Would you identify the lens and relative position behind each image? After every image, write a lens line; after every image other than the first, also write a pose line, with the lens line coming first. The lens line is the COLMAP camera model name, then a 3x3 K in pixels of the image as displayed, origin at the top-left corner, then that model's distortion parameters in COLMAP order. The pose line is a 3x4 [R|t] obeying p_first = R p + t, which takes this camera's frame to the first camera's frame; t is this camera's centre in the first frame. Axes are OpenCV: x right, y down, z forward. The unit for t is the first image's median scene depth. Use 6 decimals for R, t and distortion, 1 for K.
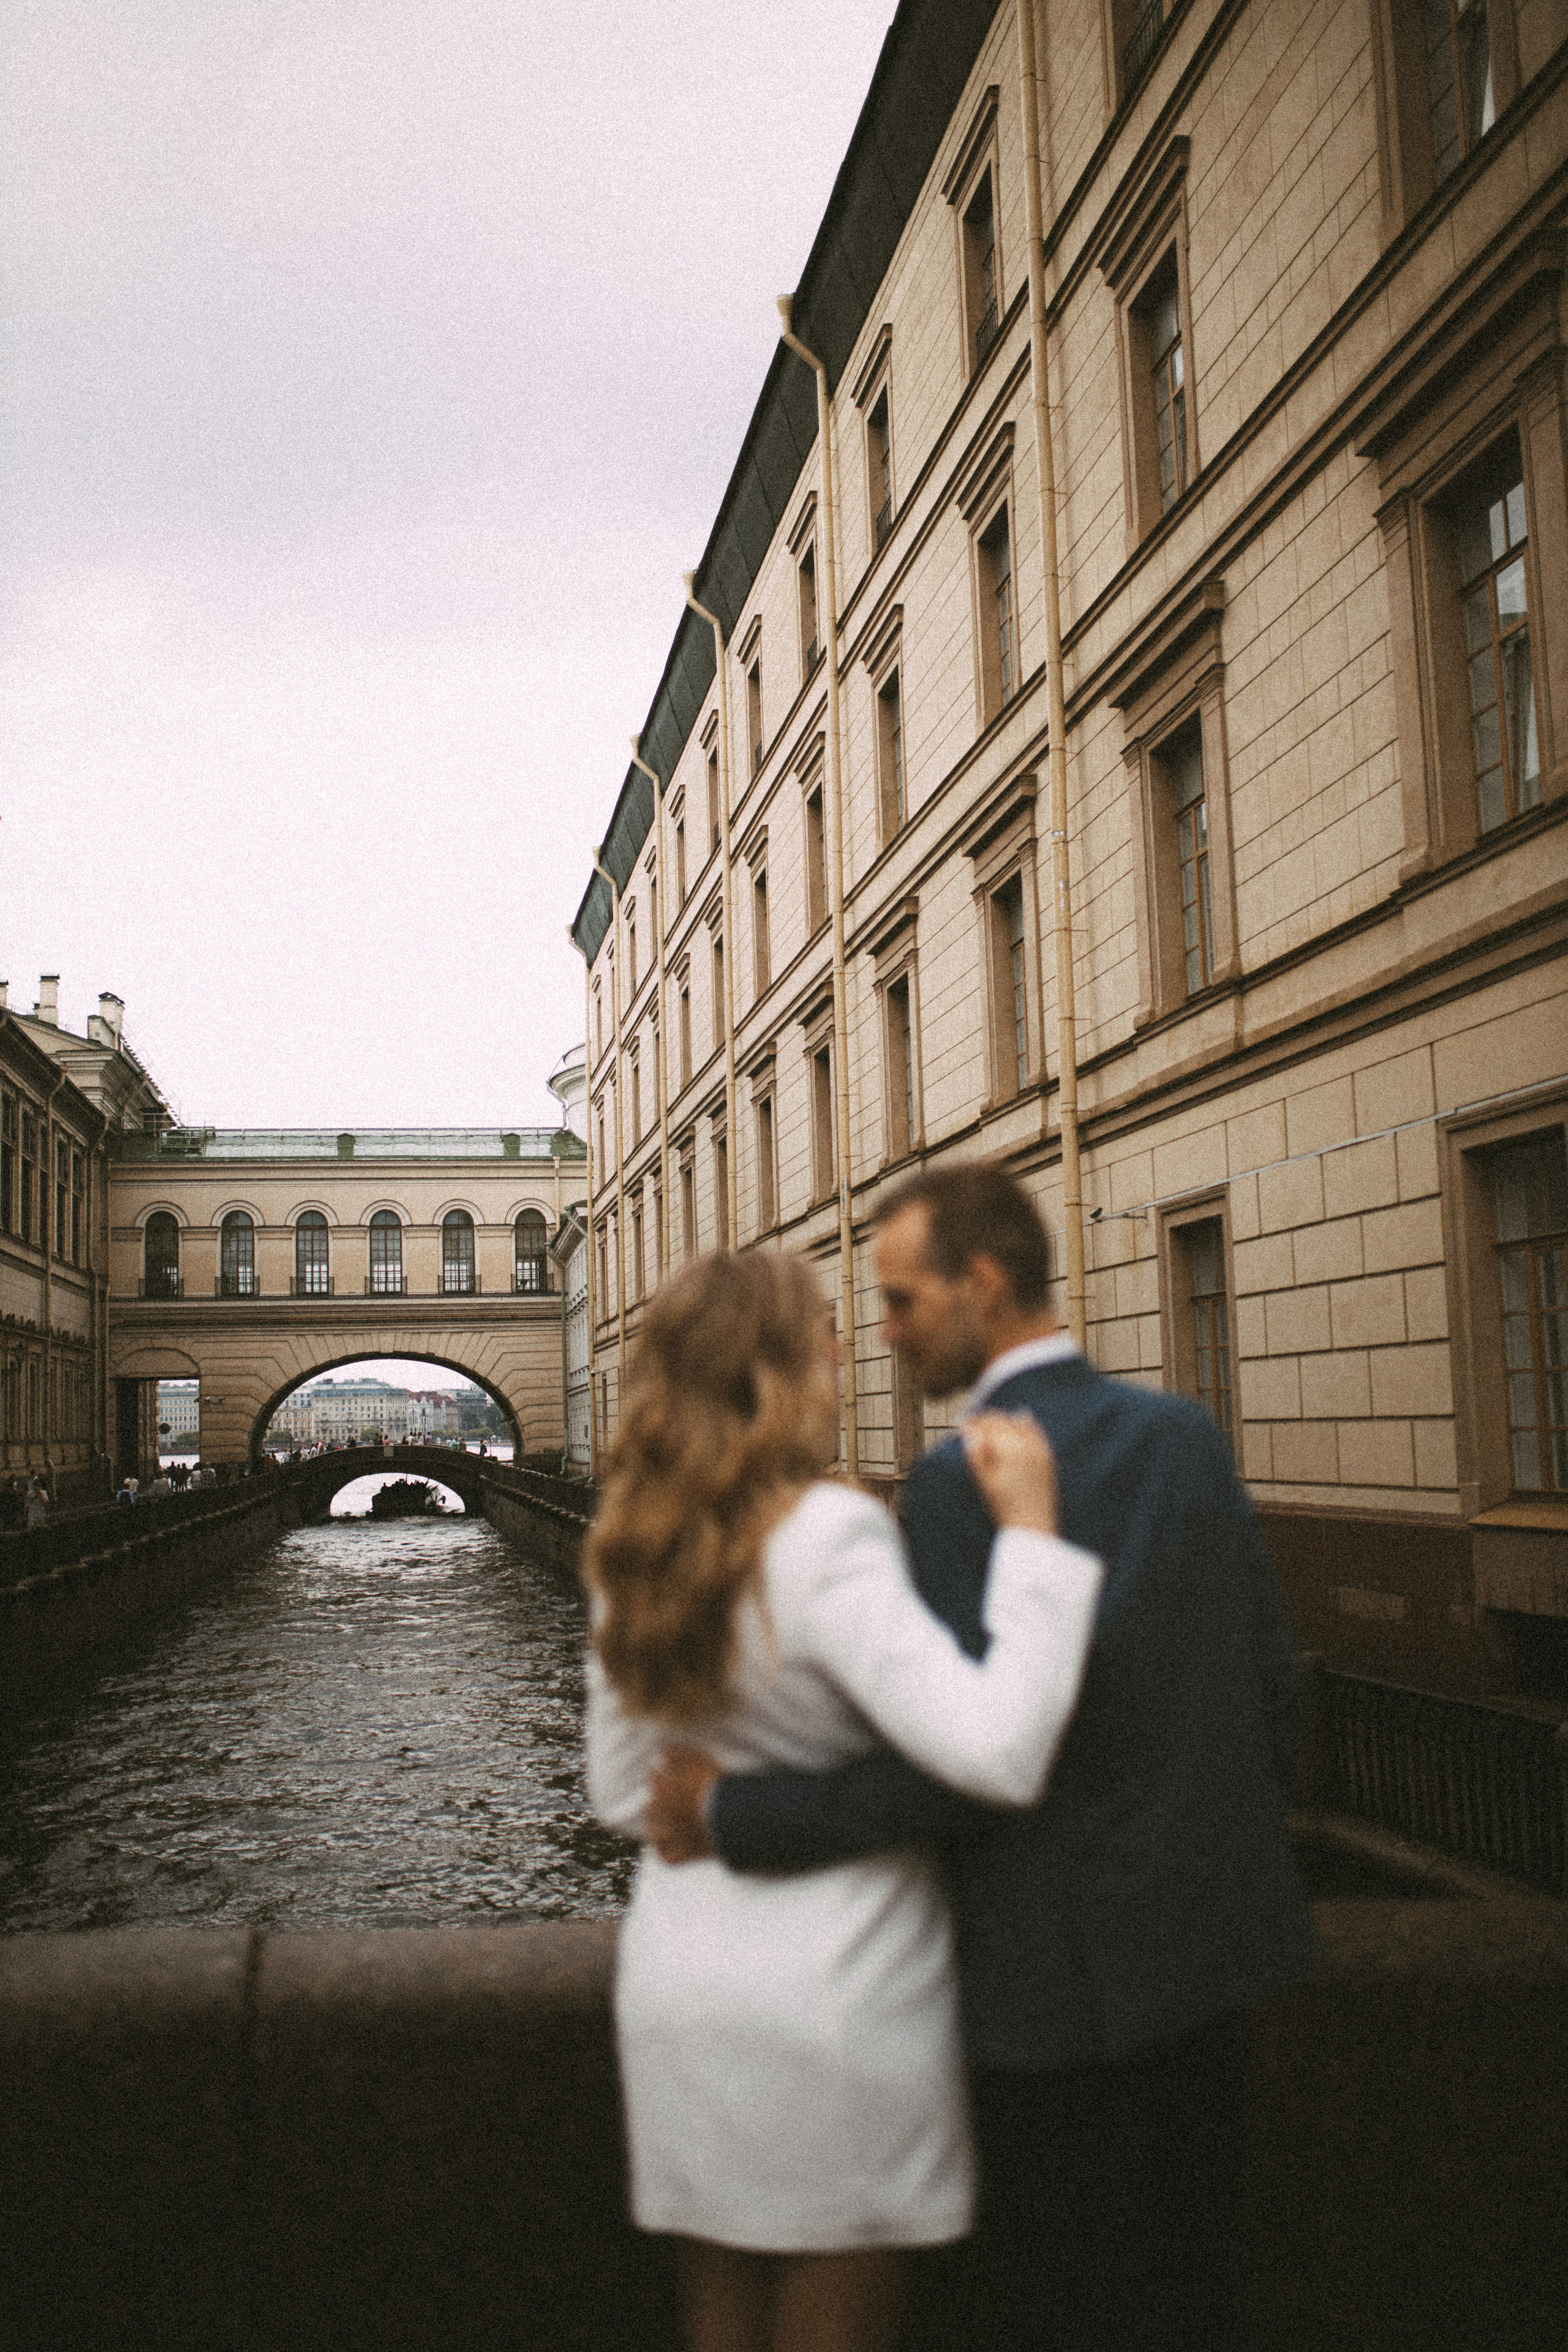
lens RADIAL K [[2203.0, 0, 824.6], [0, 2203.0, 1176.8], [0, 0, 1]] dist [-0.080766, 0.101315]
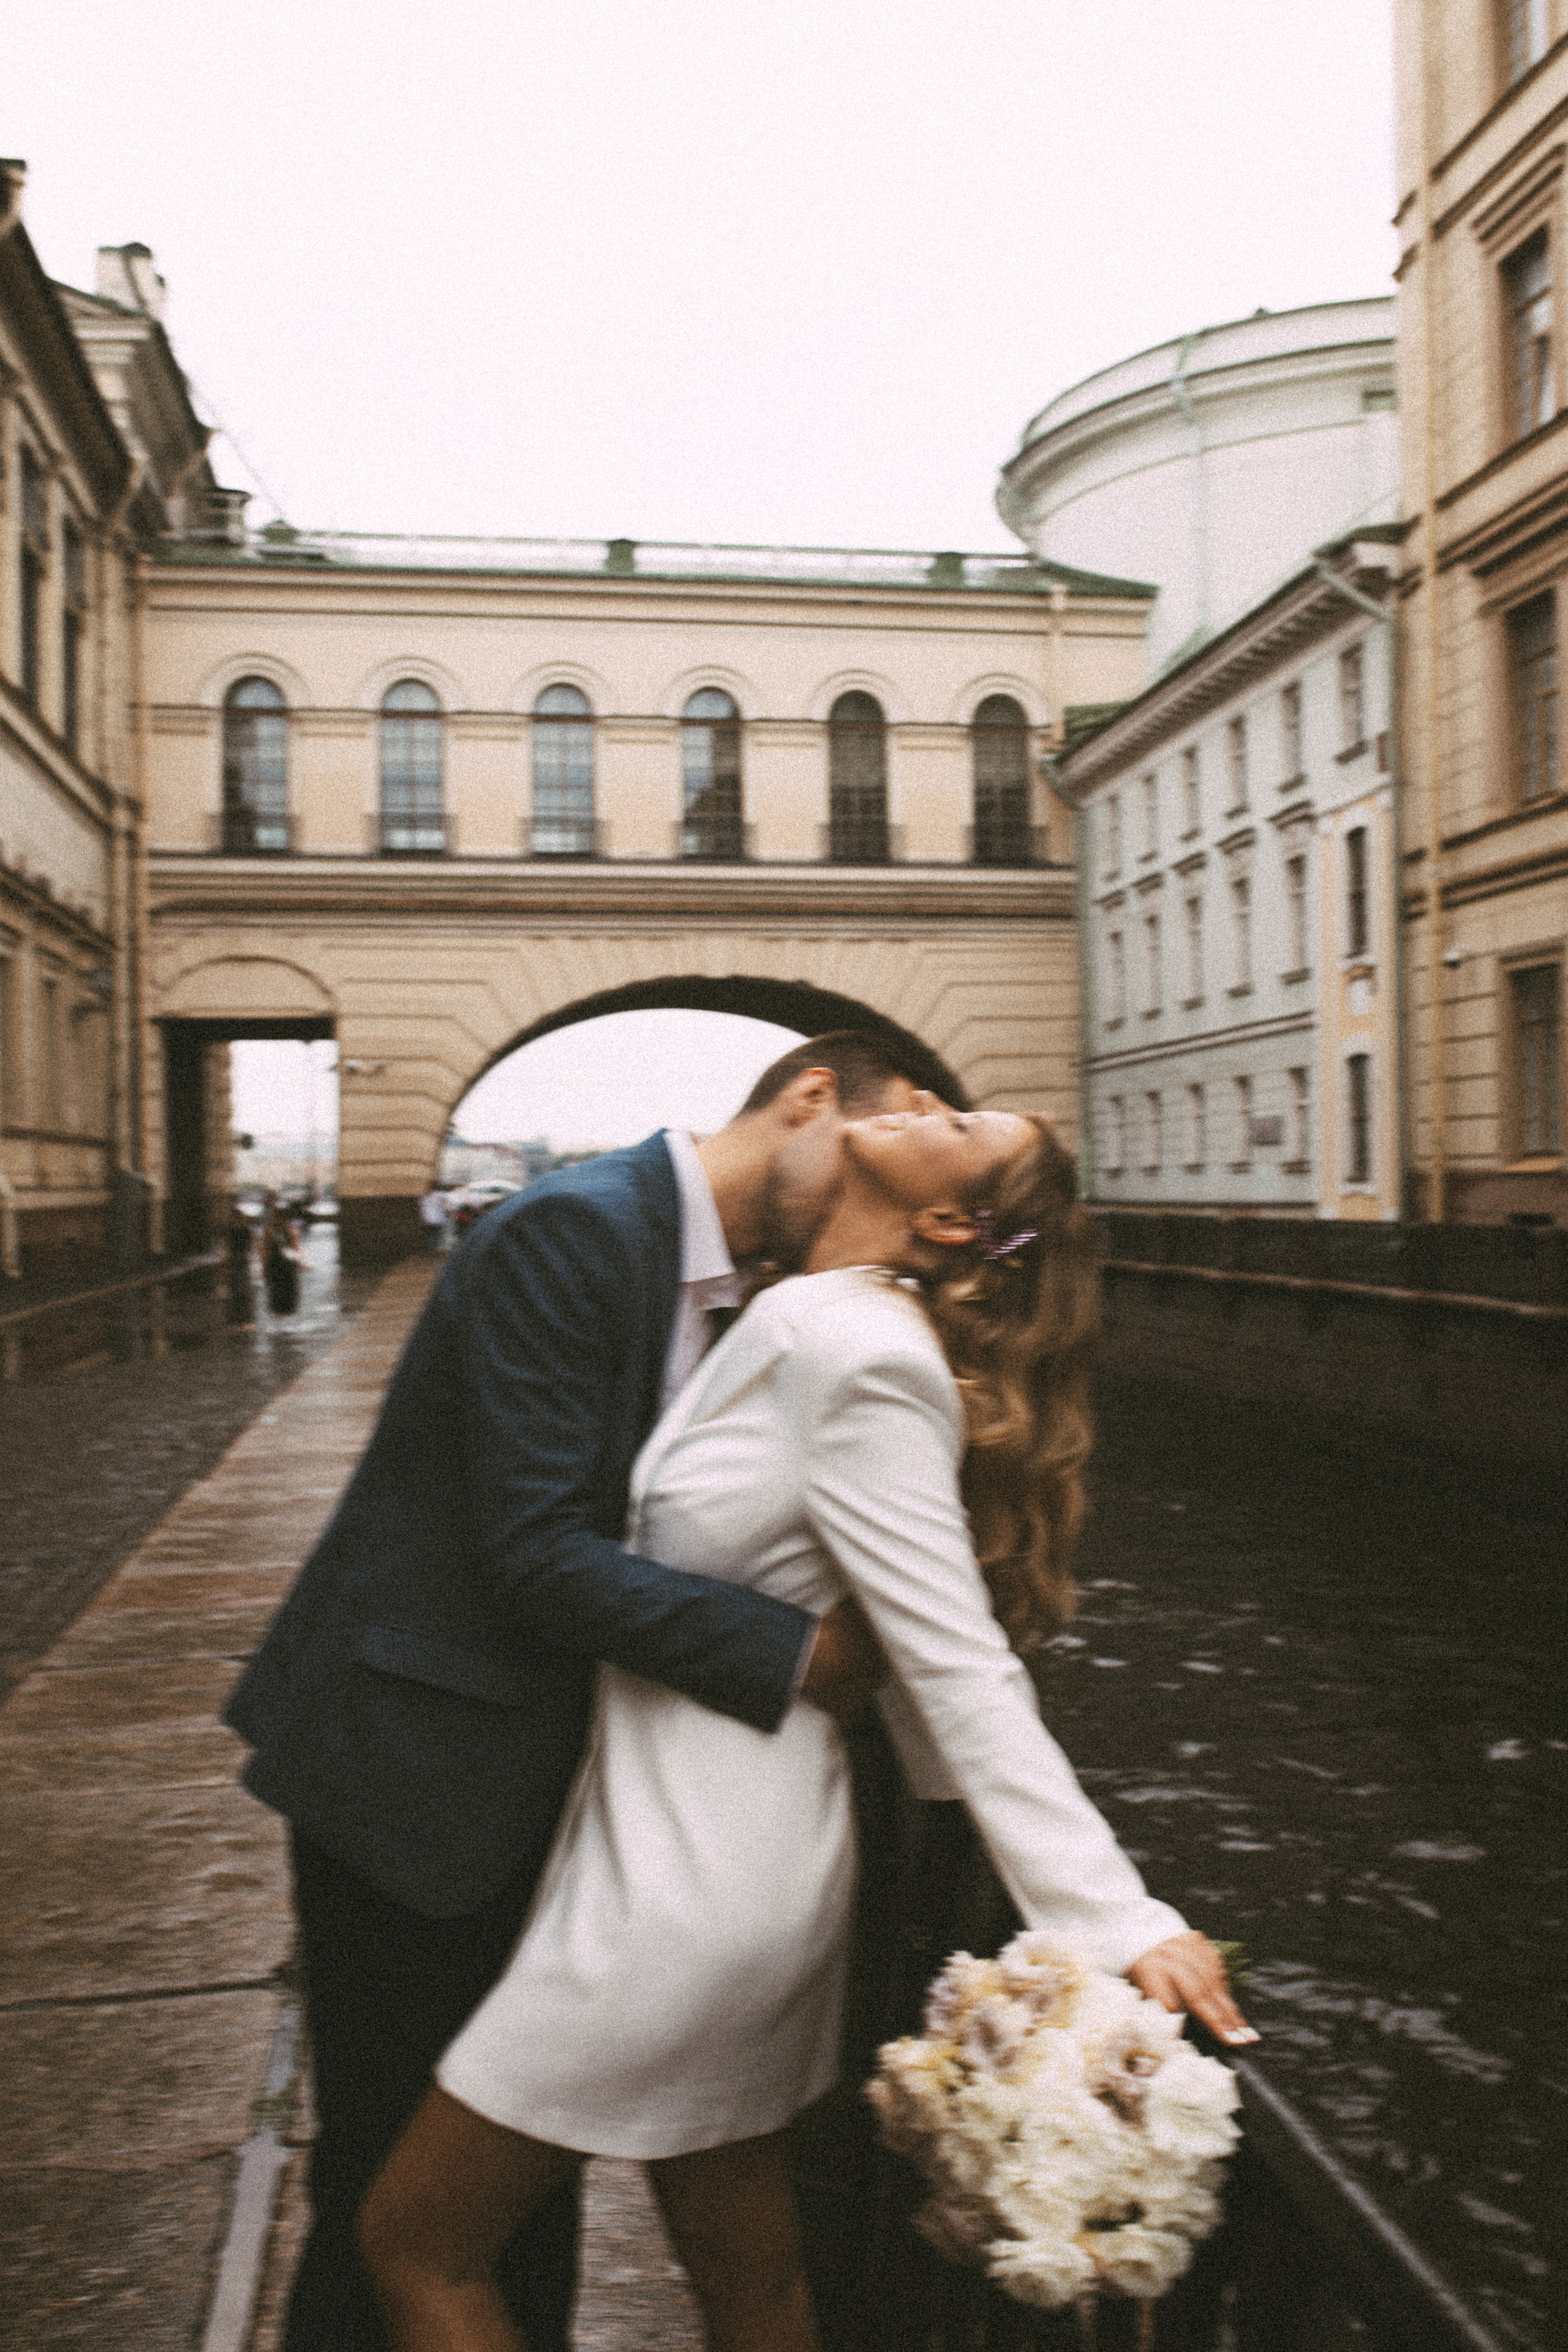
lens RADIAL K [[2203.0, 0, 824.6], [0, 2203.0, 1176.8], [0, 0, 1]] dist [-0.080766, 0.101315]
pose [[0.999734, 0.016354, -0.016242, -0.168881], [-0.014515, 0.994096, 0.107529, 0.072215], [0.017905, -0.107265, 0.994069, 0.516510]]
